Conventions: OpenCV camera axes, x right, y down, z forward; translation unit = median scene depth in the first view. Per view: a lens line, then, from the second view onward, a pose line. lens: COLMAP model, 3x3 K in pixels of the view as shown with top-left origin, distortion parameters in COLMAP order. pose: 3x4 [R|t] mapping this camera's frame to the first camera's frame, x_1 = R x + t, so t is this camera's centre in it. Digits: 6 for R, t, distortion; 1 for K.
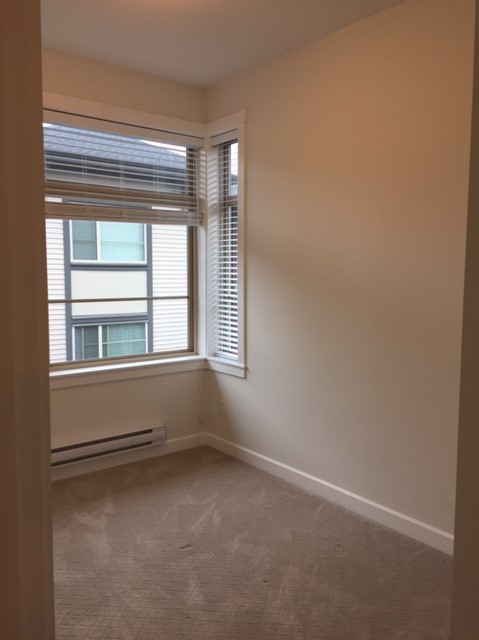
lens RADIAL K [[544.6, 0, 241.5], [0, 544.6, 318.3], [0, 0, 1]] dist [0.073955, -0.075103]
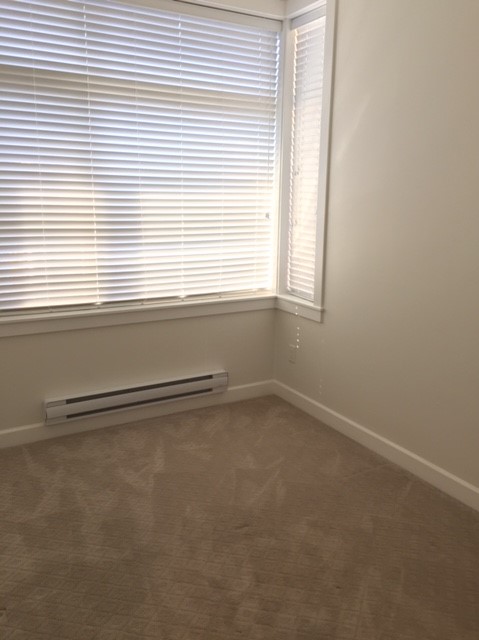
lens RADIAL K [[544.6, 0, 241.5], [0, 544.6, 318.3], [0, 0, 1]] dist [0.073955, -0.075103]
pose [[0.989672, 0.040677, -0.137455, -0.000228], [-0.021857, 0.990502, 0.135750, -0.009747], [0.141671, -0.131343, 0.981162, 0.197458]]
